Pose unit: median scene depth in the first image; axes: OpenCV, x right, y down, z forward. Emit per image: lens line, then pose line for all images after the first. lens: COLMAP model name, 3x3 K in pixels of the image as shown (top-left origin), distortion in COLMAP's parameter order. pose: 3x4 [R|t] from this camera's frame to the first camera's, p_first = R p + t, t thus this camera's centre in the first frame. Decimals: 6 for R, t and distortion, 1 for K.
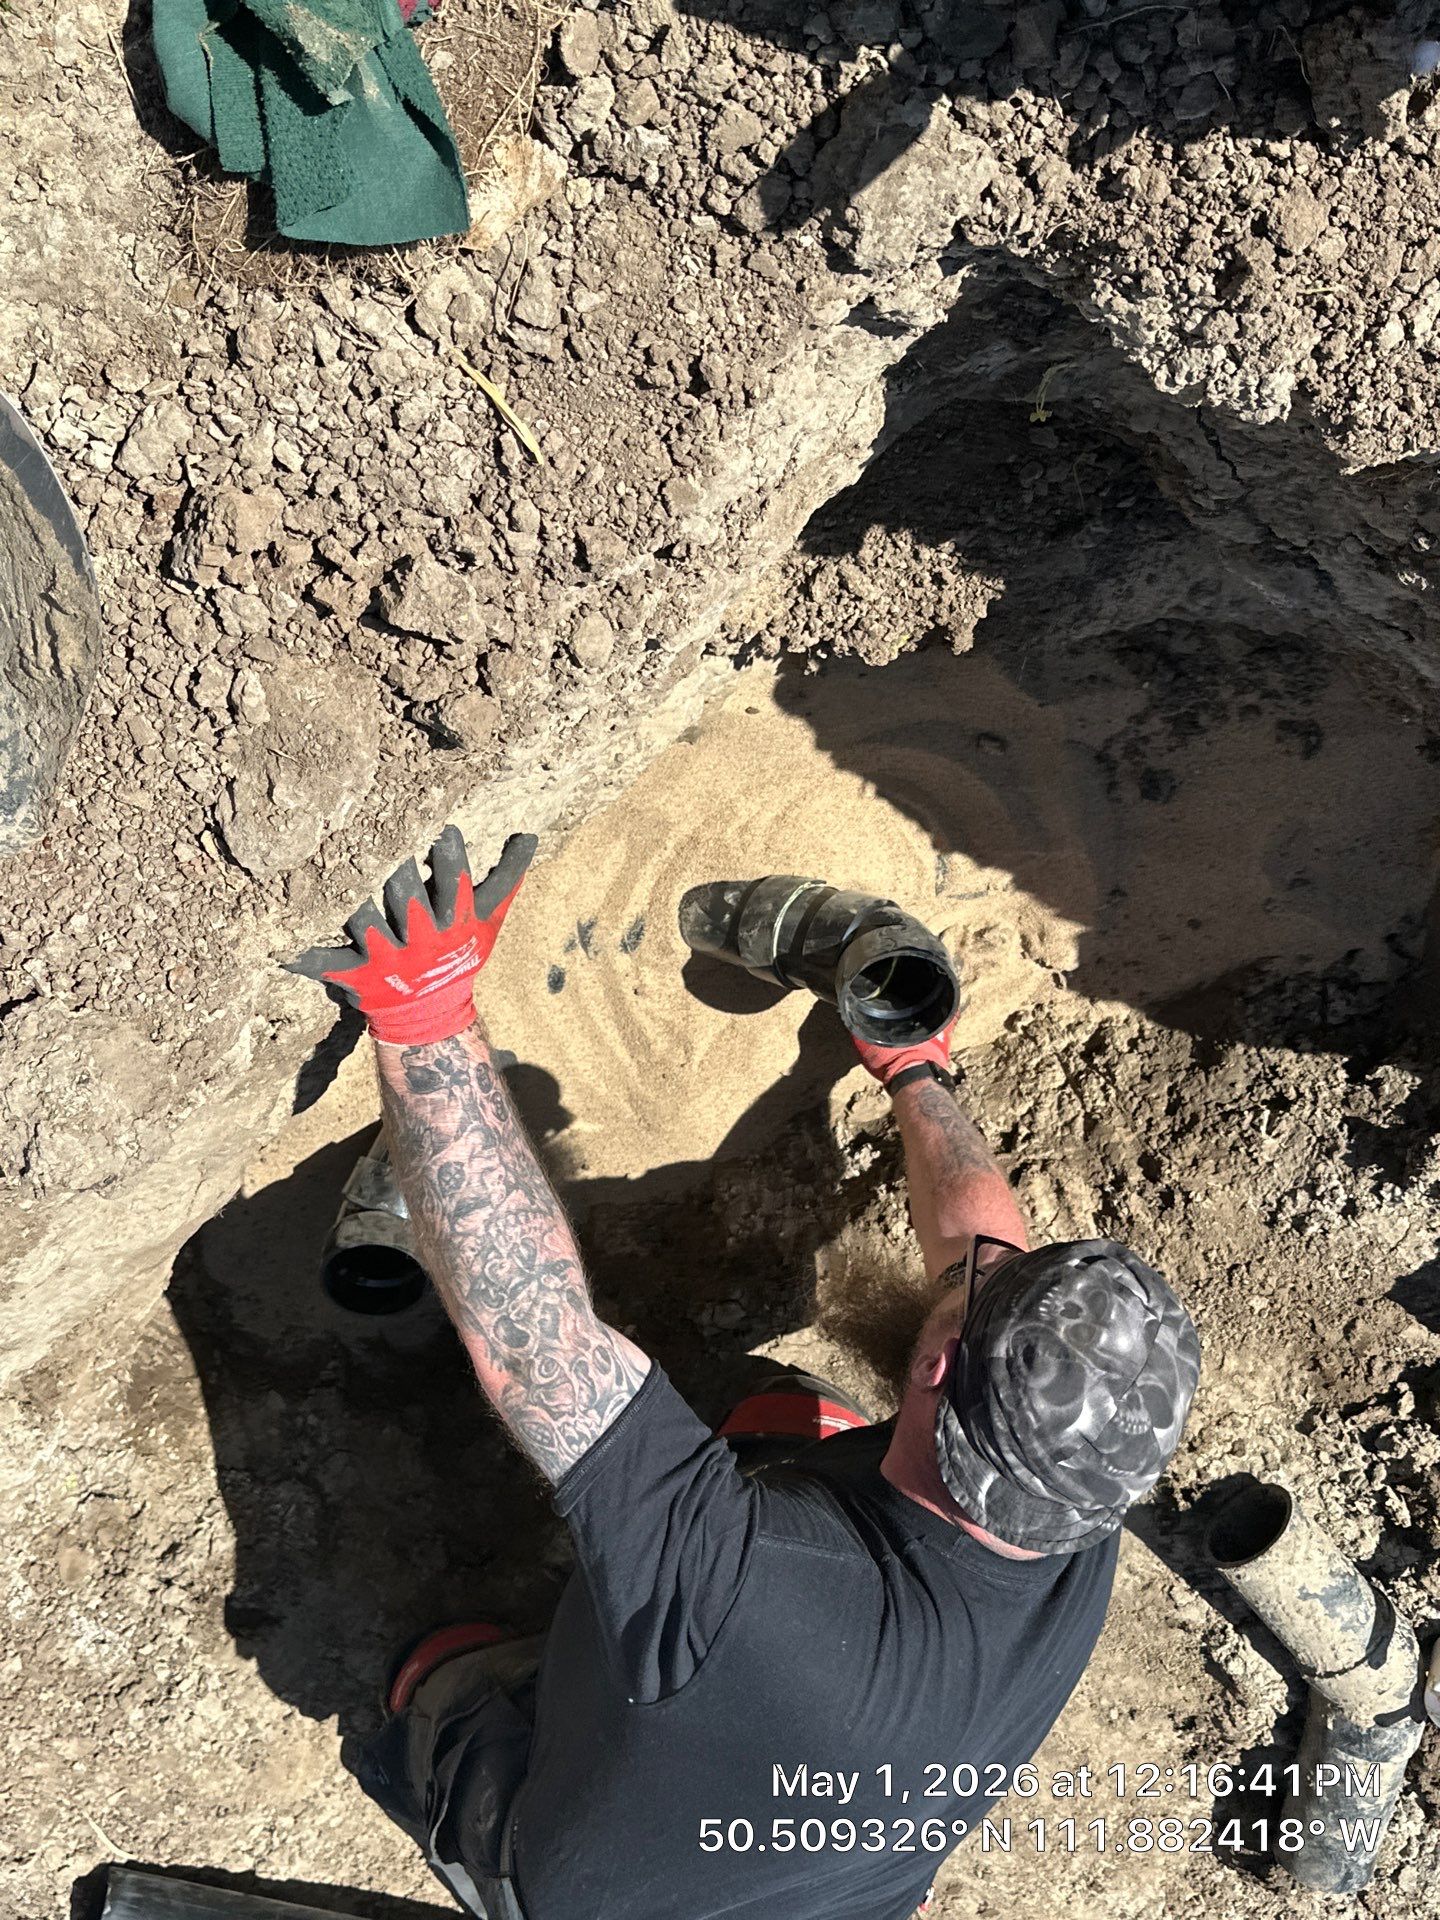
lens RADIAL K [[2020.2, 0, 701.7], [0, 2020.2, 917.0], [0, 0, 1]] dist [0.051812, 0.000000]
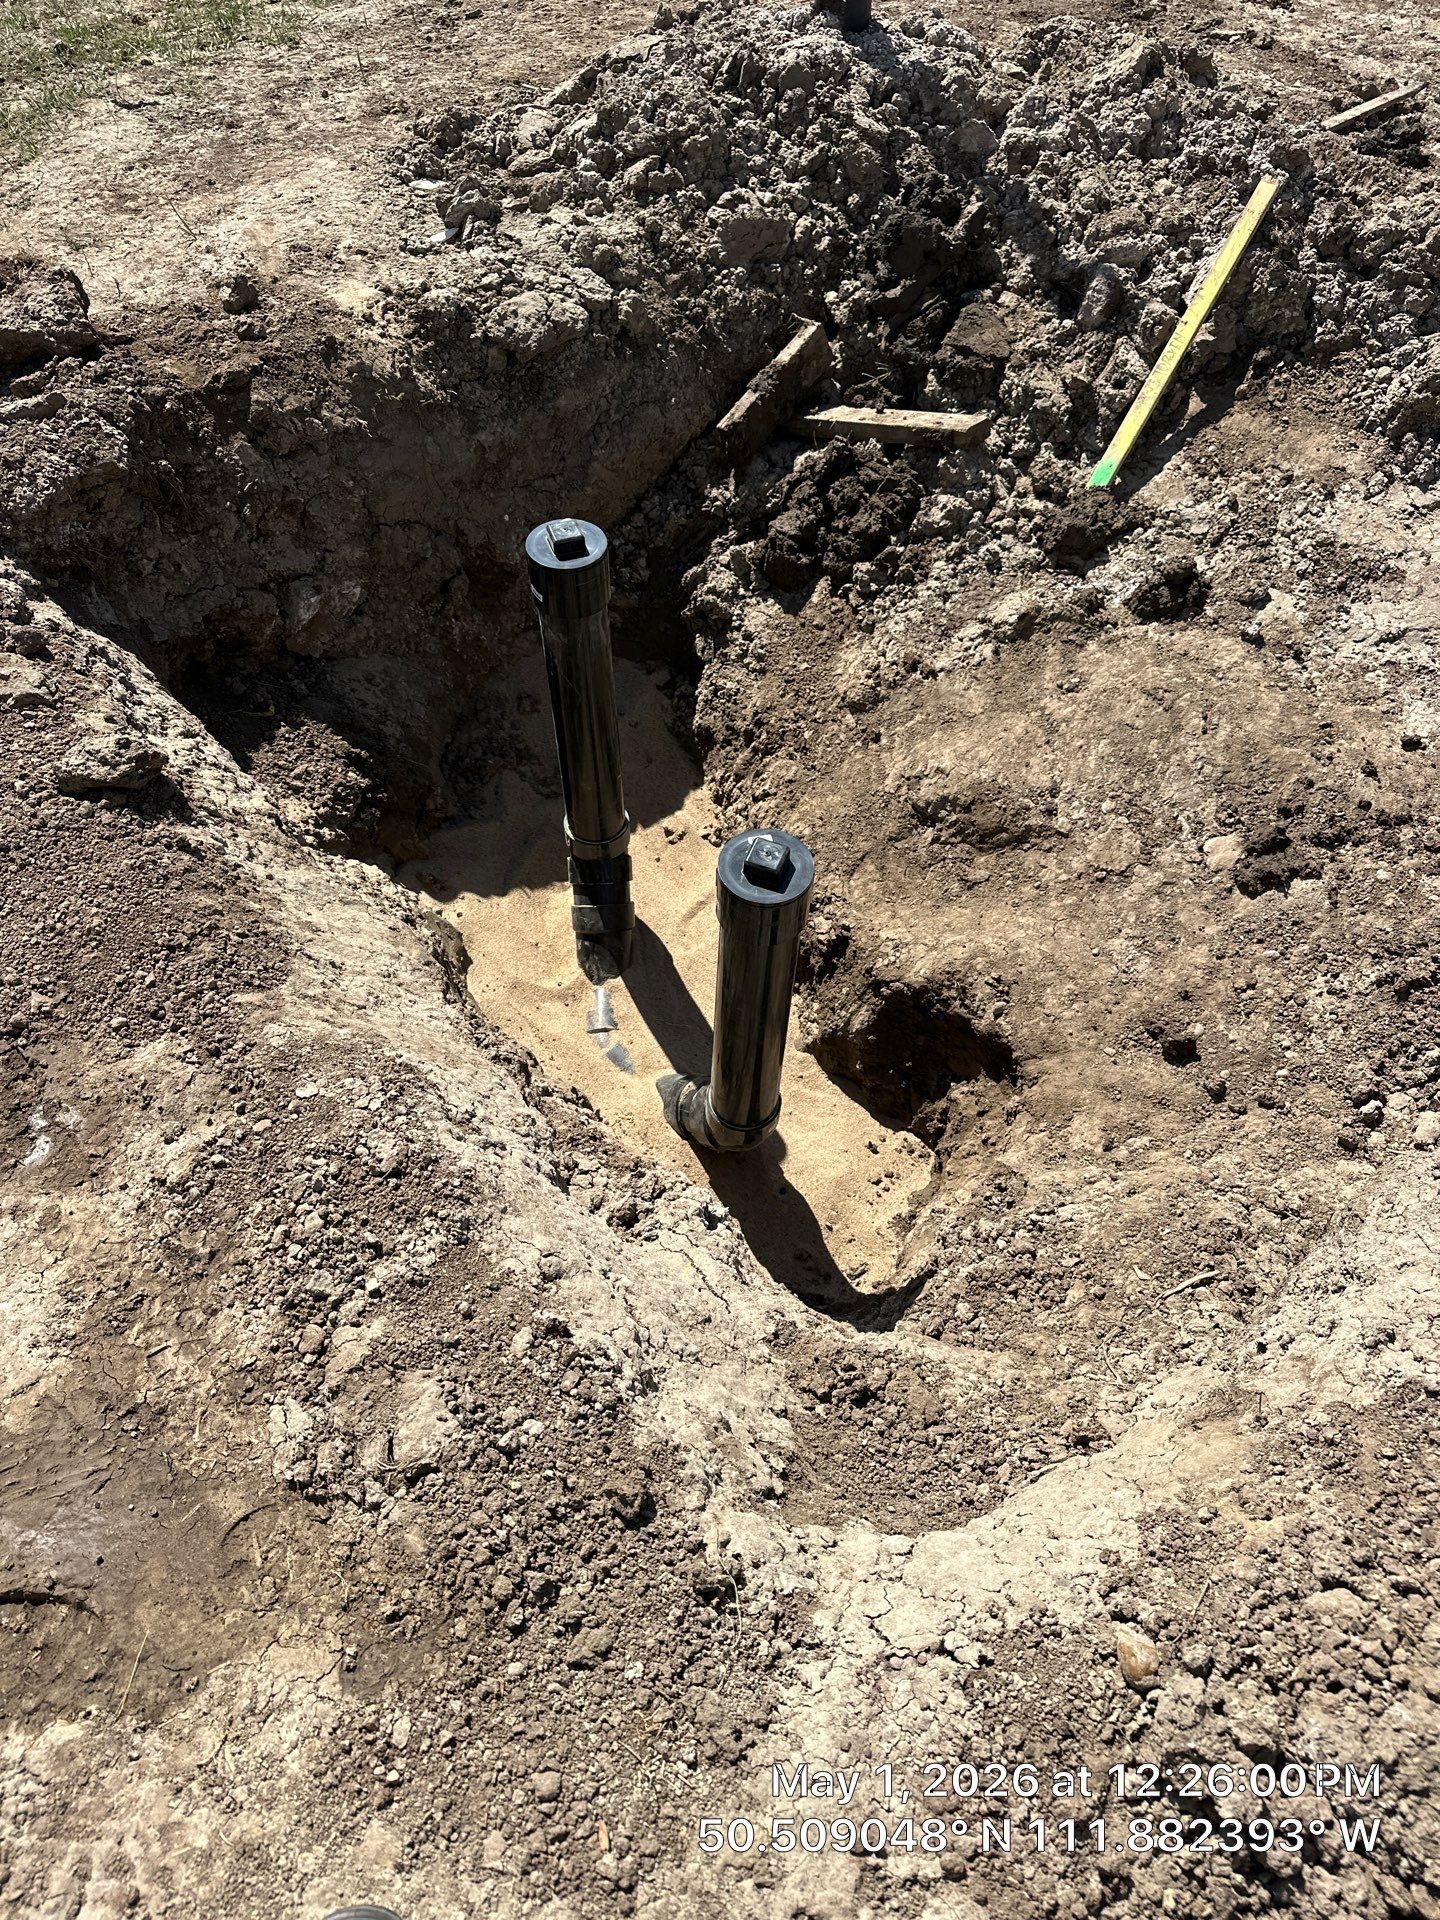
lens RADIAL K [[1348.4, 0, 729.4], [0, 1348.4, 969.8], [0, 0, 1]] dist [0.046597, -0.057367]
pose [[0.141133, -0.822497, 0.550981, -0.628259], [0.823405, -0.211462, -0.526581, 0.710853], [0.549623, 0.527999, 0.647404, 0.311690]]
